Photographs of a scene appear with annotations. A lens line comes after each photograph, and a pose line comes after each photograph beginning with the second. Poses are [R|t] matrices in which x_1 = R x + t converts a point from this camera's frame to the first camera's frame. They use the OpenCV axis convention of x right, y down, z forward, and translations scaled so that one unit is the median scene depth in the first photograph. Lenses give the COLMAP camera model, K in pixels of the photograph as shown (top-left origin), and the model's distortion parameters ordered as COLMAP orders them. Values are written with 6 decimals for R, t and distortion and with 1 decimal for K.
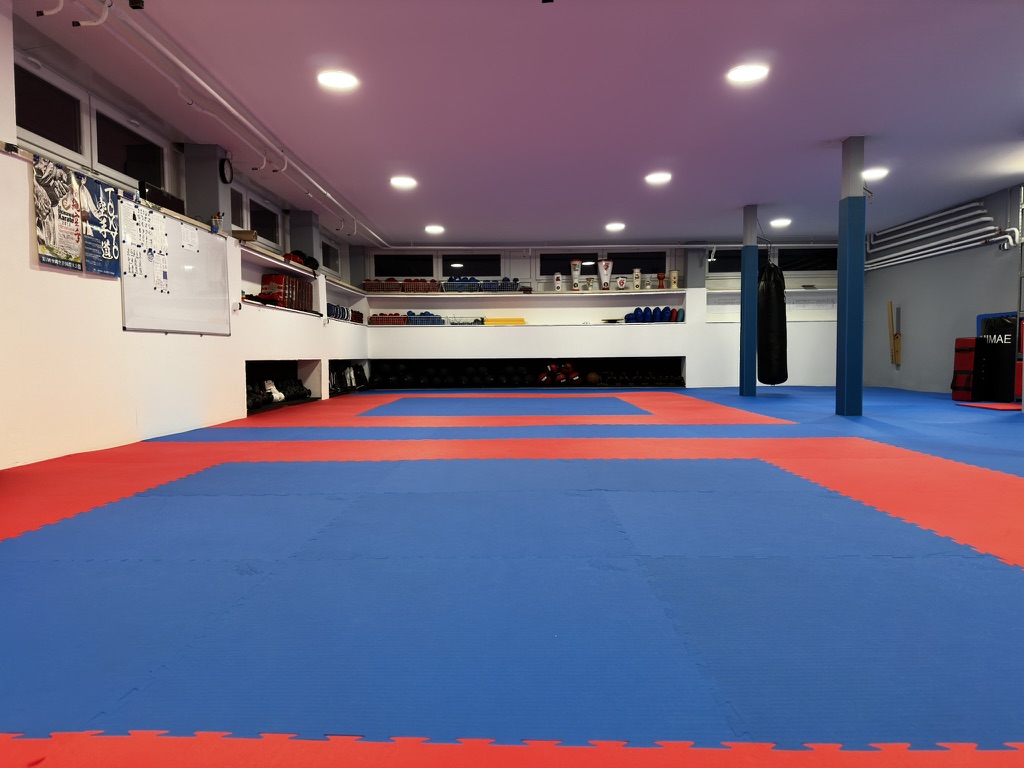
lens RADIAL K [[720.3, 0, 518.7], [0, 720.3, 388.0], [0, 0, 1]] dist [0.118419, -0.118374]
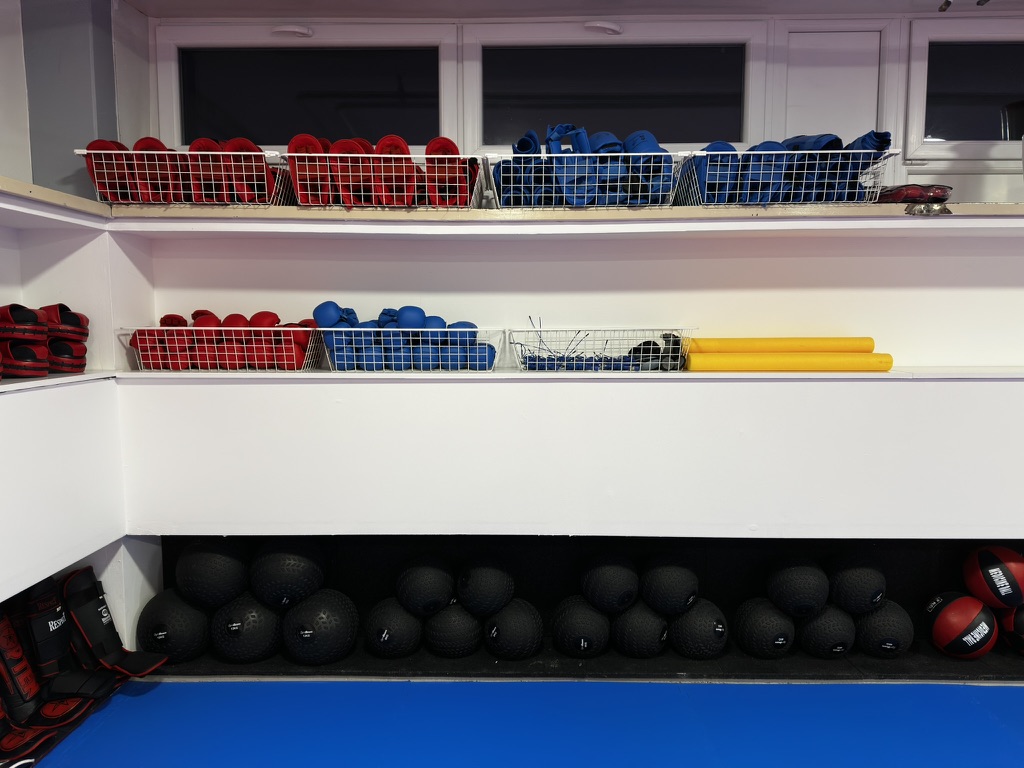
lens RADIAL K [[704.4, 0, 508.9], [0, 704.4, 388.7], [0, 0, 1]] dist [0.083415, -0.088414]
pose [[0.999966, 0.007238, 0.003964, -0.099224], [-0.007307, 0.999820, 0.017531, -0.085348], [-0.003837, -0.017559, 0.999838, 0.795430]]
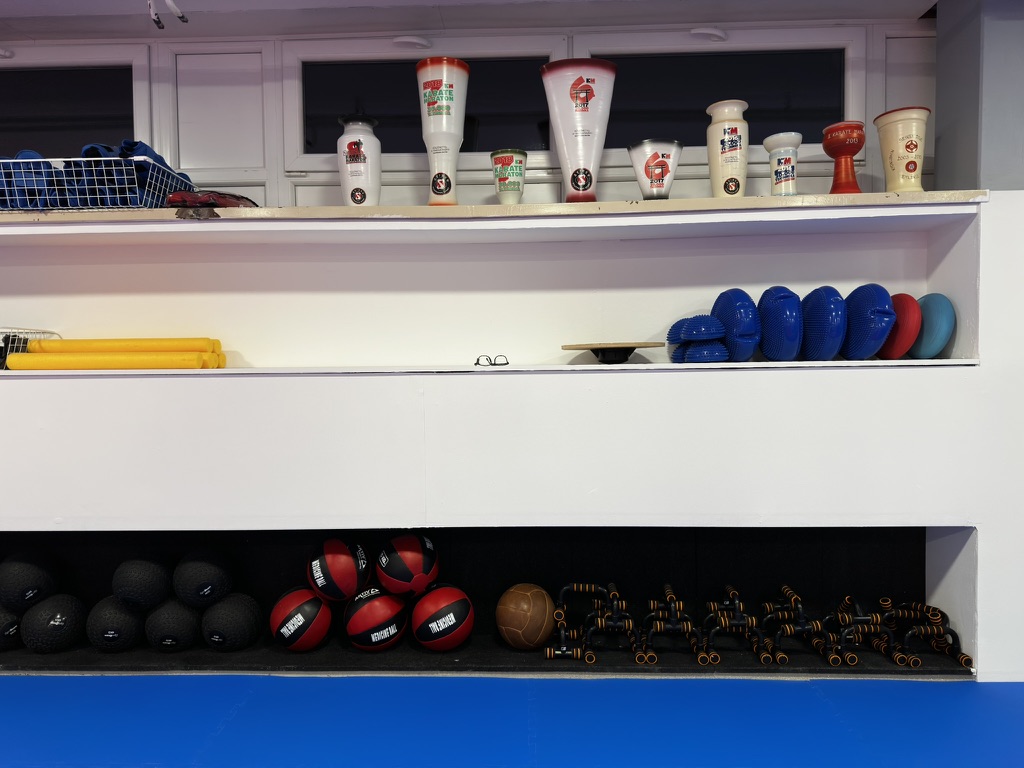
lens RADIAL K [[688.4, 0, 516.4], [0, 688.4, 371.0], [0, 0, 1]] dist [0.023500, -0.031514]
pose [[0.999929, -0.002935, -0.011548, 0.103285], [0.002830, 0.999955, -0.009103, -0.084893], [0.011574, 0.009070, 0.999892, 0.797002]]
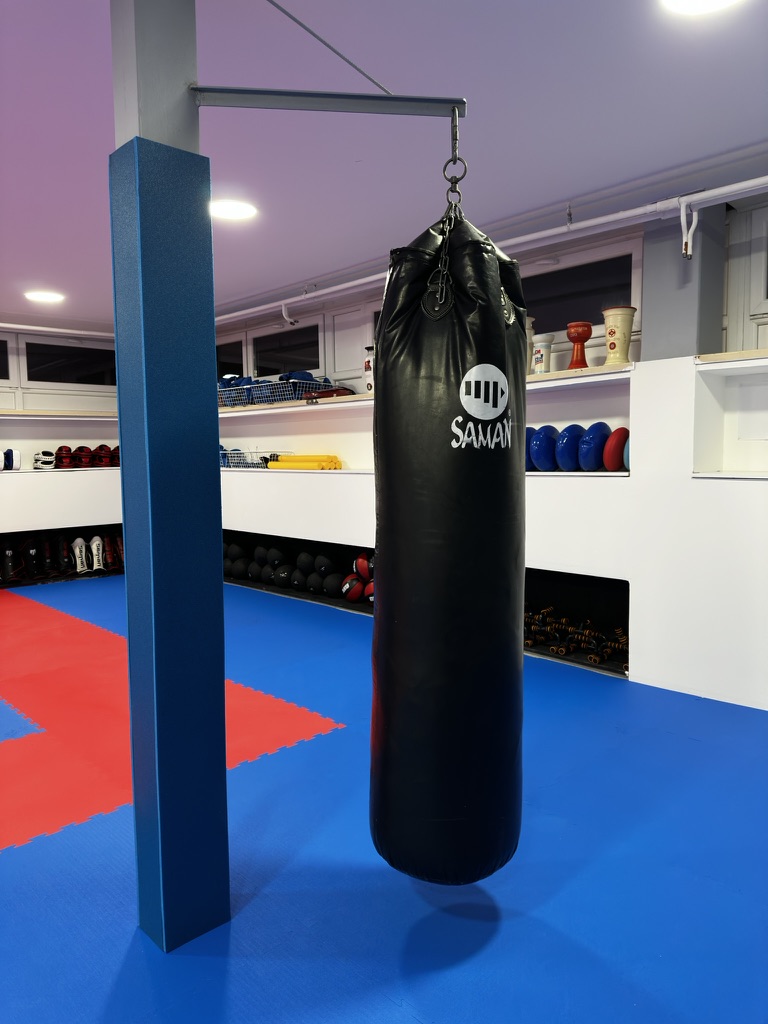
lens RADIAL K [[704.4, 0, 384.0], [0, 704.4, 512.0], [0, 0, 1]] dist [0.083415, -0.088414]
pose [[0.701416, 0.058703, -0.710331, 0.368089], [-0.019786, 0.997822, 0.062924, -0.089691], [0.712478, -0.030081, 0.701049, 0.702810]]
